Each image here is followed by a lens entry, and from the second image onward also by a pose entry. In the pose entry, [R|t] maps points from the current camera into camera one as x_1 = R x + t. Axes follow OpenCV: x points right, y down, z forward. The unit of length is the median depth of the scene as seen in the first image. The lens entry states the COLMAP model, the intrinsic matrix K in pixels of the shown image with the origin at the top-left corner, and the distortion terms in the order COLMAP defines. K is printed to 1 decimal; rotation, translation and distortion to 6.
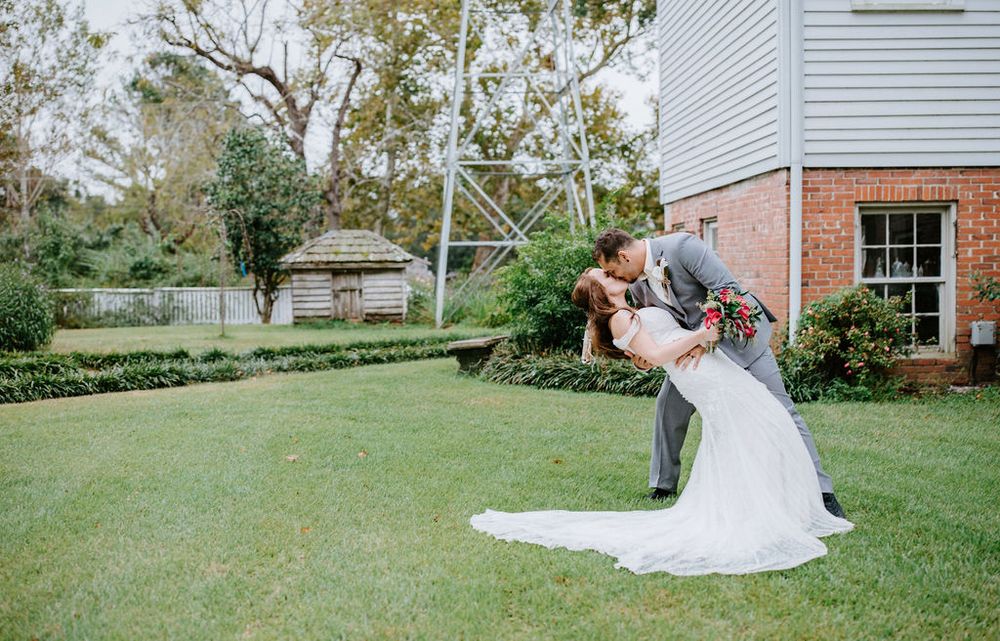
lens RADIAL K [[1146.7, 0, 500.0], [0, 1146.7, 323.2], [0, 0, 1]] dist [0.011472, 0.000000]
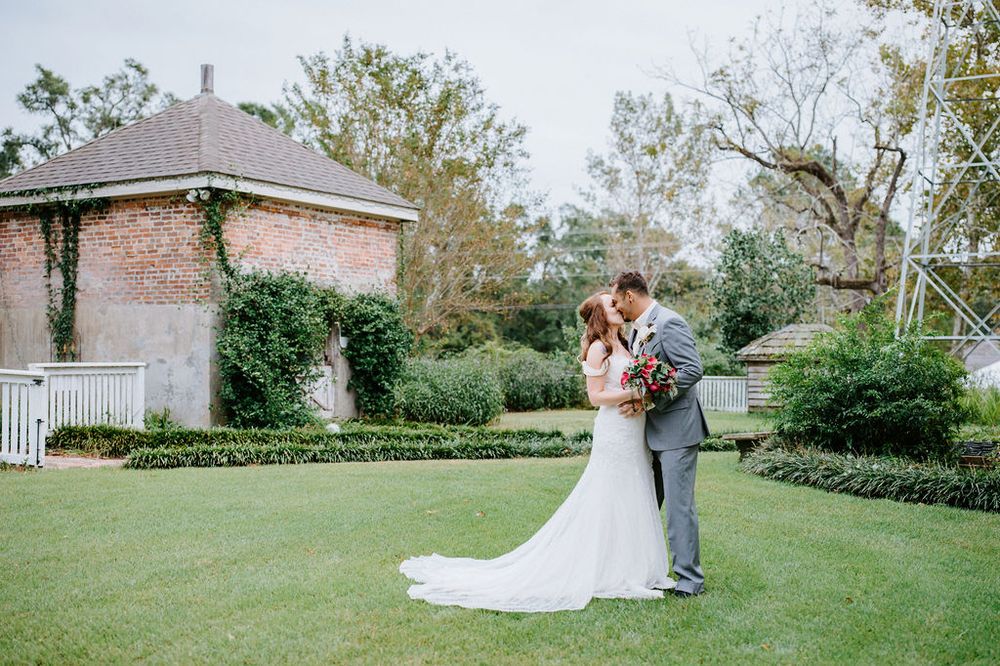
lens RADIAL K [[1150.1, 0, 500.0], [0, 1150.1, 332.2], [0, 0, 1]] dist [-0.000365, 0.000000]
pose [[0.853729, 0.003865, -0.520703, 0.175974], [-0.038711, 0.997676, -0.056064, -0.005262], [0.519276, 0.068020, 0.851895, -0.028562]]
